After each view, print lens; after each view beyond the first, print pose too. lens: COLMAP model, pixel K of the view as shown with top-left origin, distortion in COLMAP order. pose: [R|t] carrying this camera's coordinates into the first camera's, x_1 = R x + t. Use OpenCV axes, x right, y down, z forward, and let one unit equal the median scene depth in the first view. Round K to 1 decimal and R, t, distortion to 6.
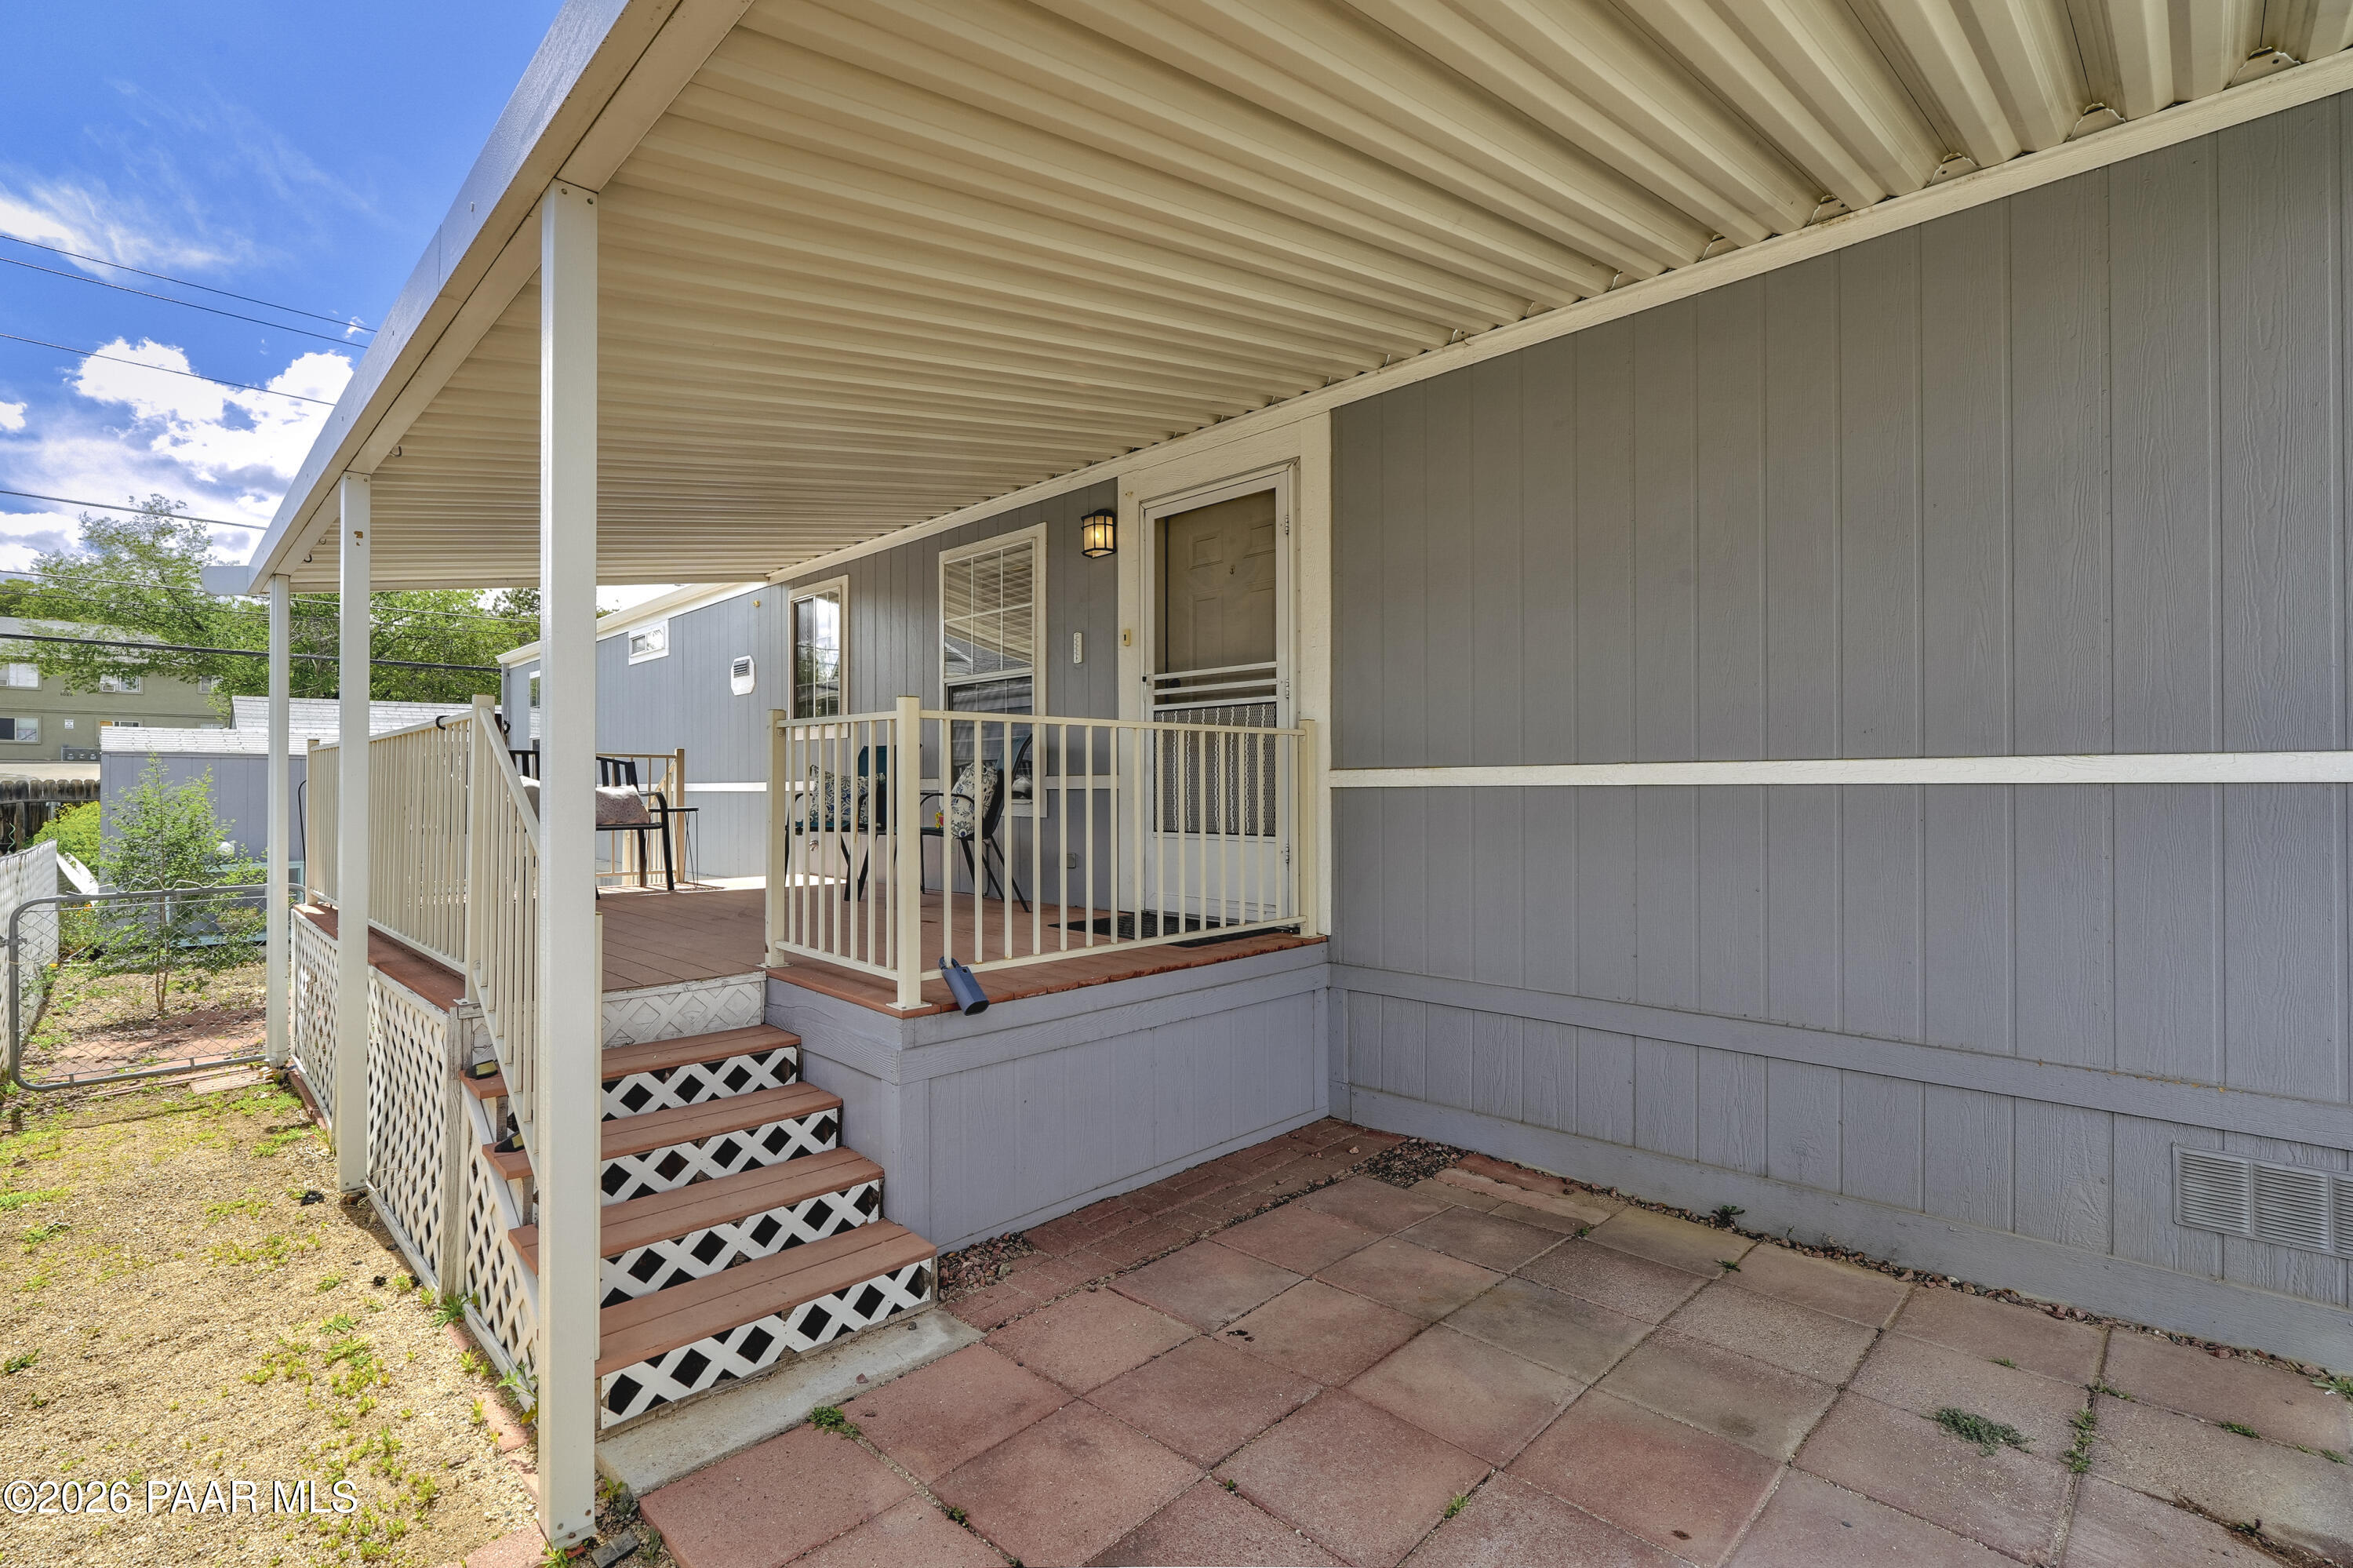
lens RADIAL K [[1059.0, 0, 1178.2], [0, 1059.0, 770.6], [0, 0, 1]] dist [-0.000464, -0.000242]
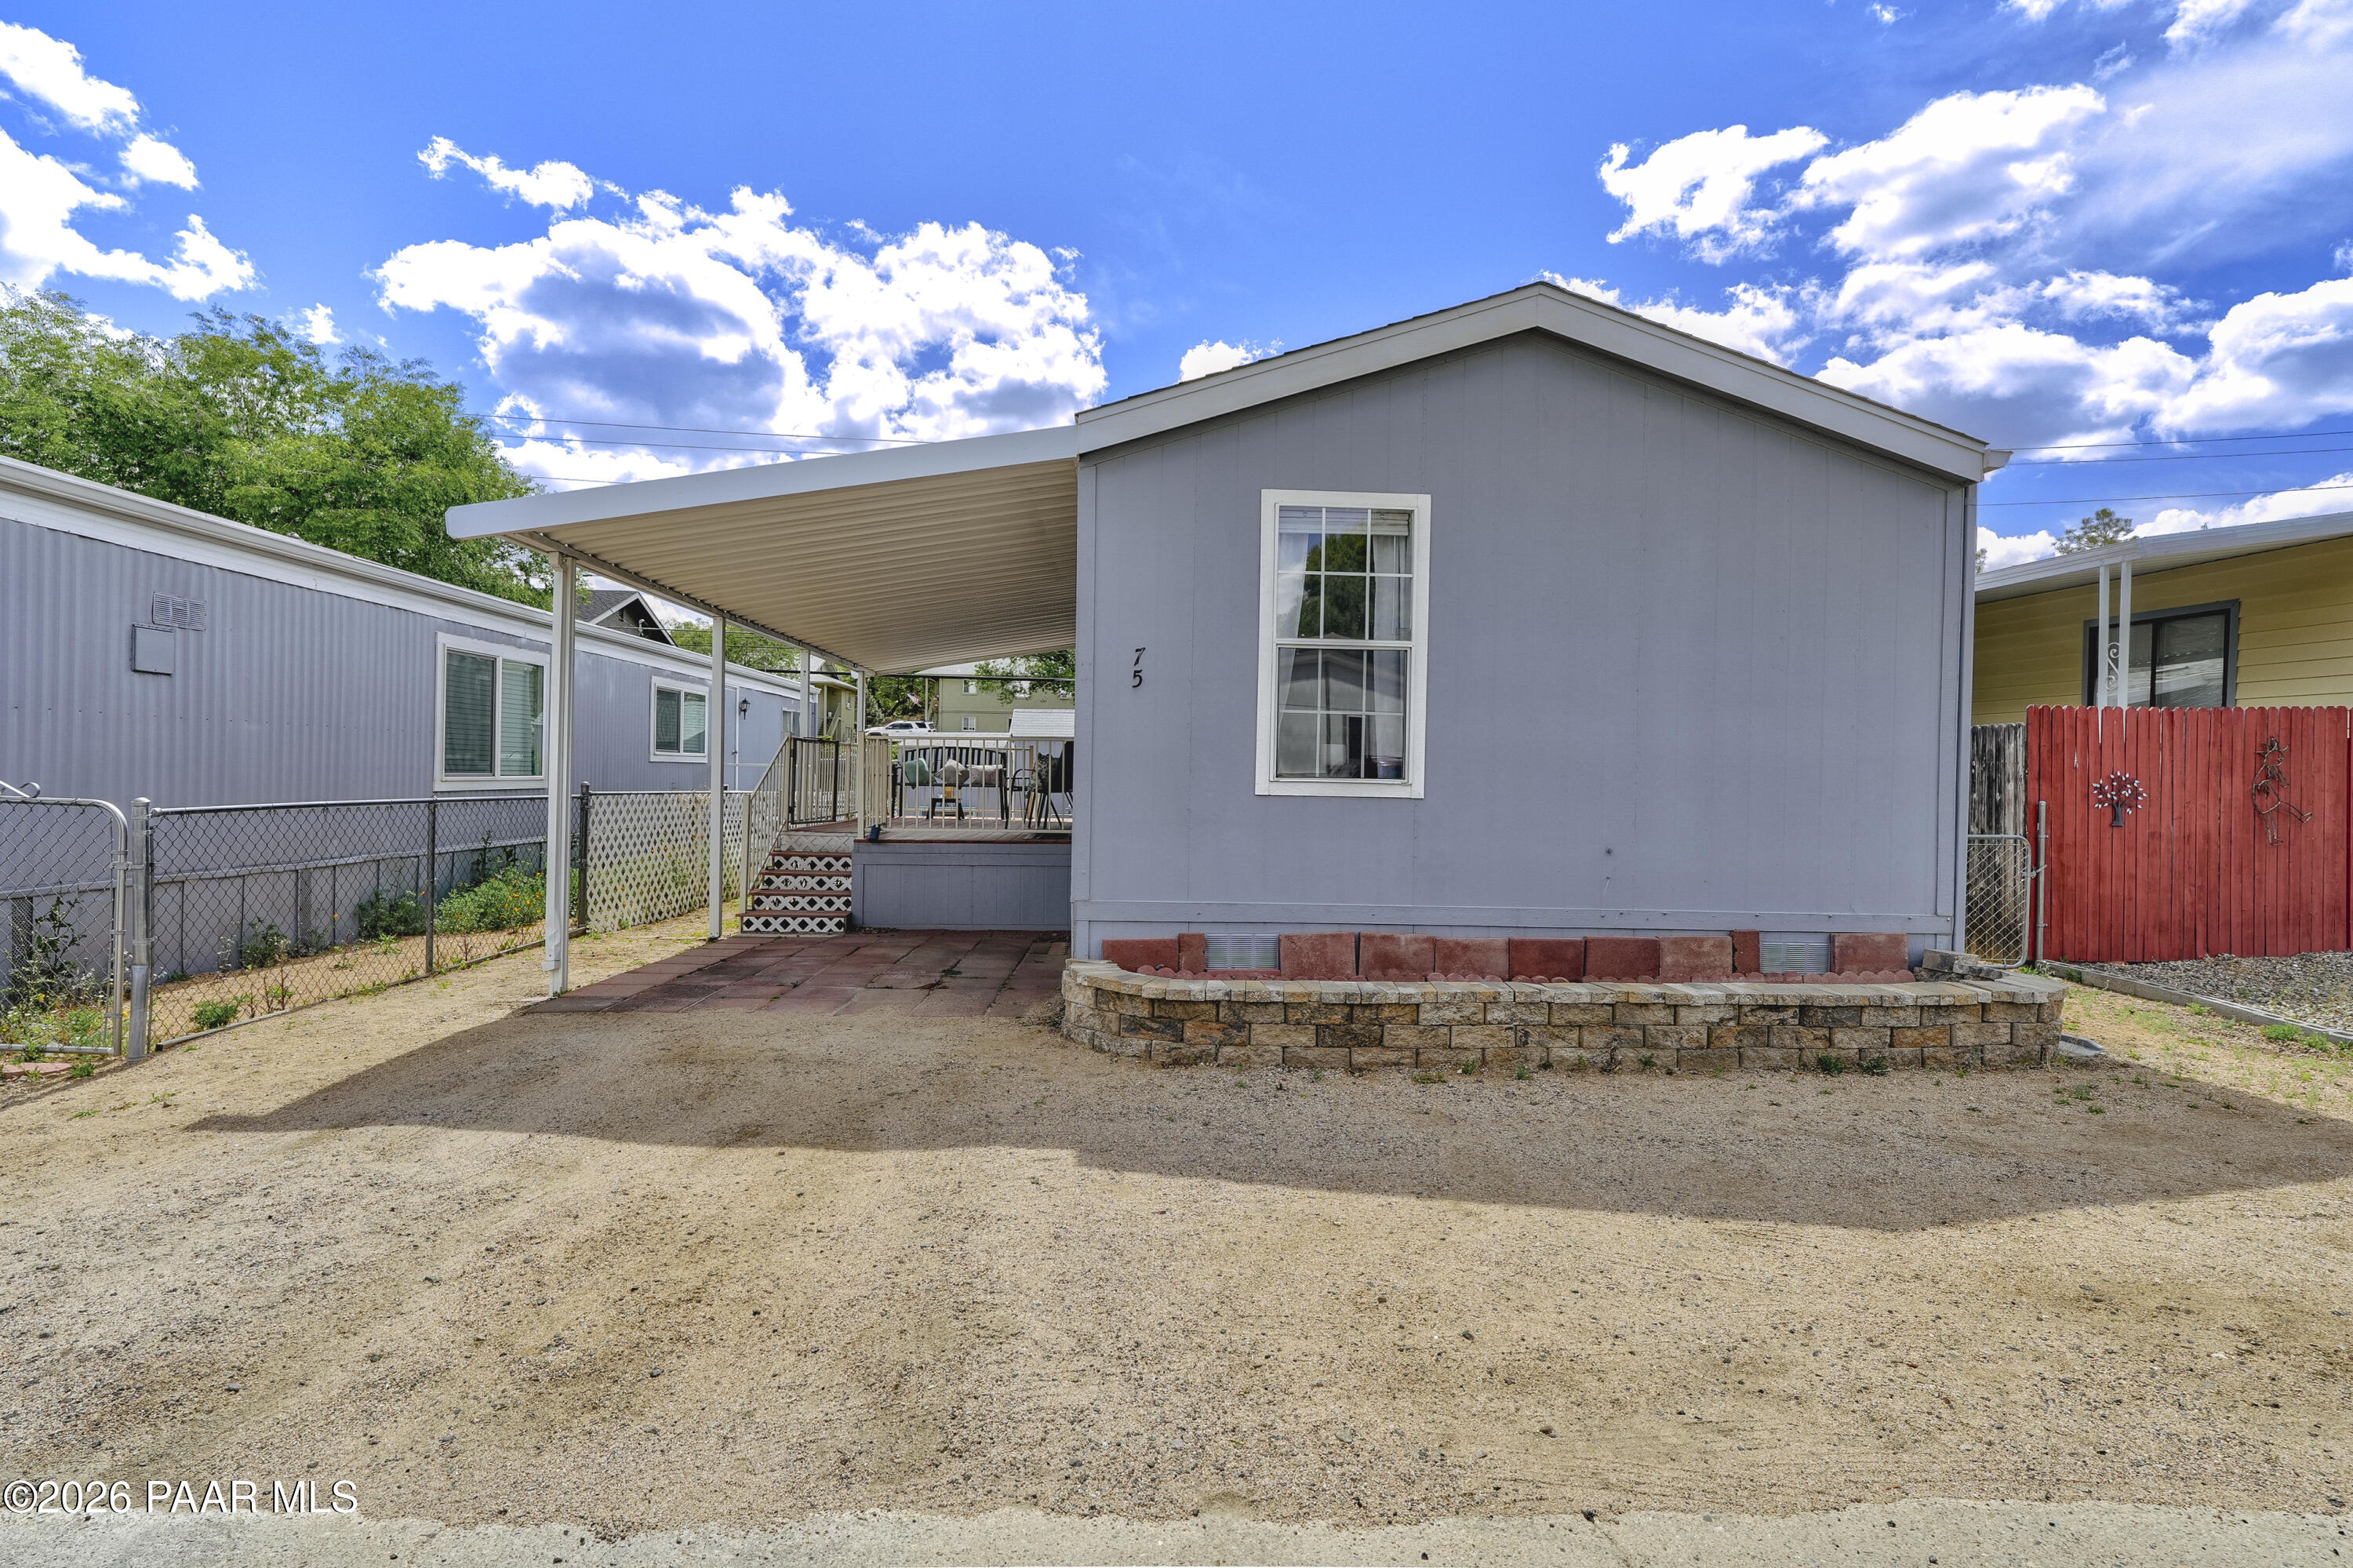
lens RADIAL K [[1177.5, 0, 1167.2], [0, 1177.5, 775.3], [0, 0, 1]] dist [-0.003028, 0.001112]
pose [[0.727454, 0.016042, -0.685969, 1.520941], [-0.006171, 0.999839, 0.016838, -0.005957], [0.686128, -0.008016, 0.727436, -0.445902]]
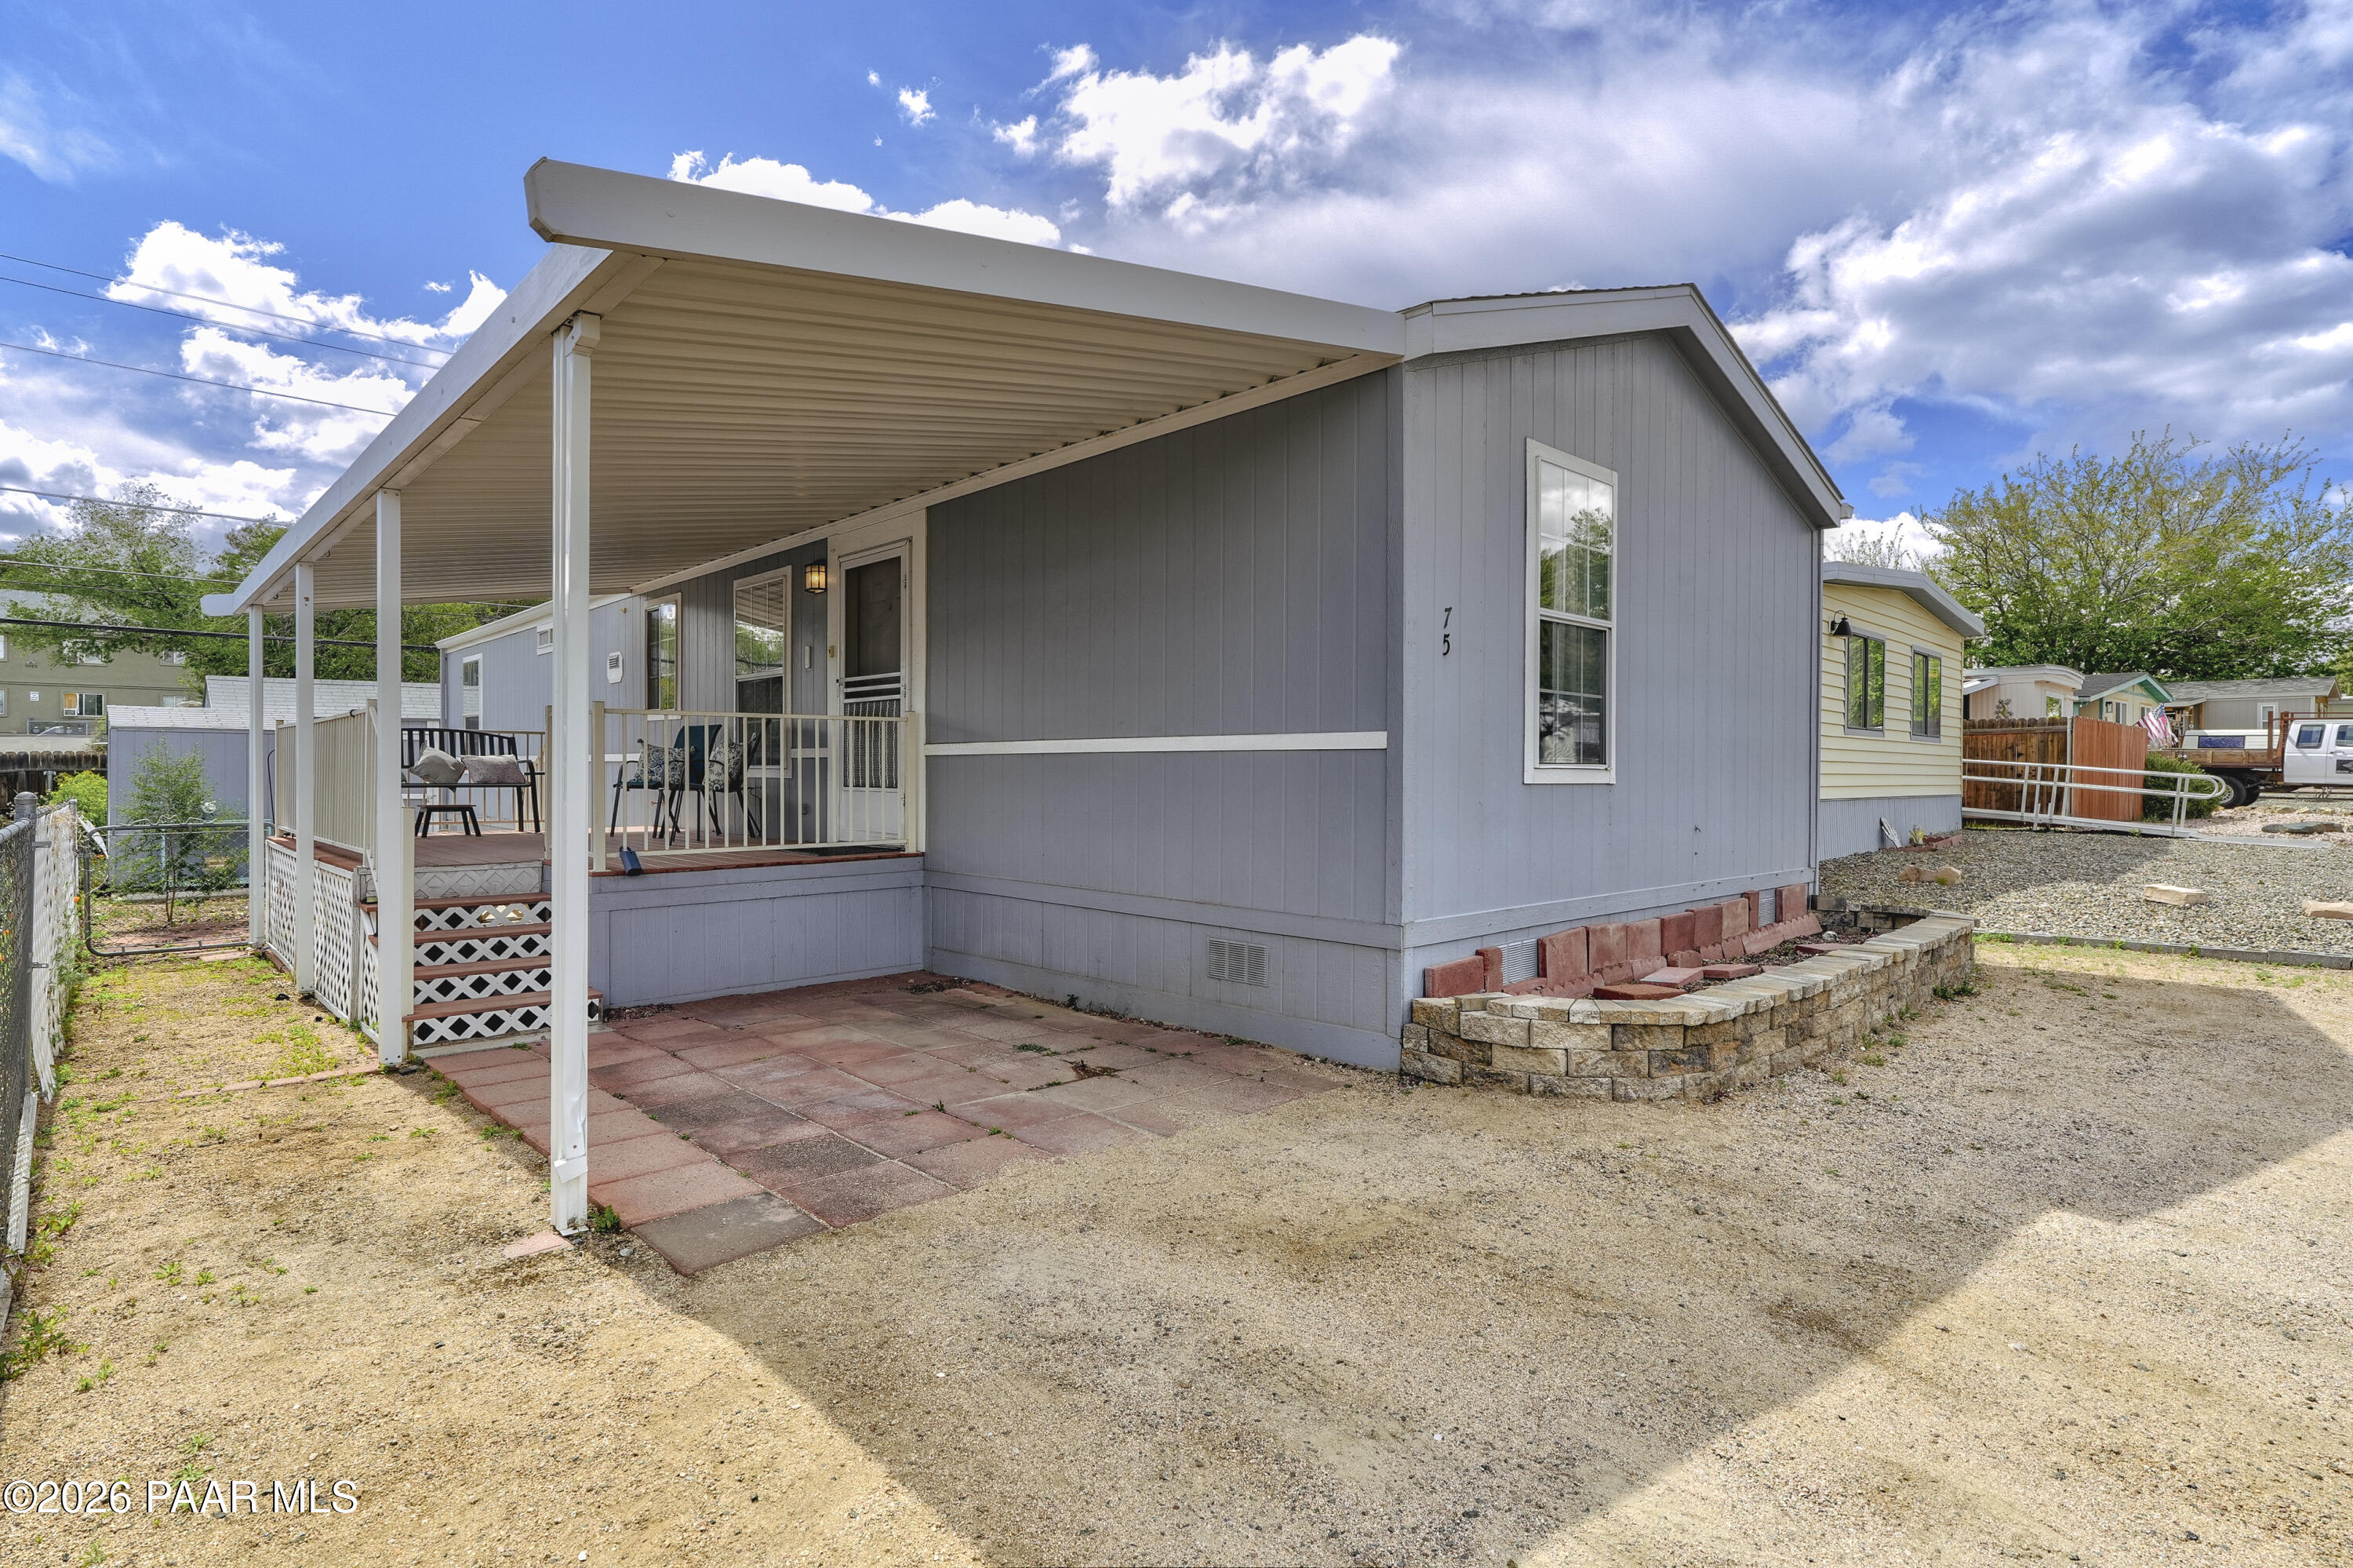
lens RADIAL K [[1177.5, 0, 1167.2], [0, 1177.5, 775.3], [0, 0, 1]] dist [-0.003028, 0.001112]
pose [[0.999297, 0.006708, -0.036890, 0.472776], [-0.005950, 0.999770, 0.020614, 0.006073], [0.037020, -0.020380, 0.999107, -0.583978]]
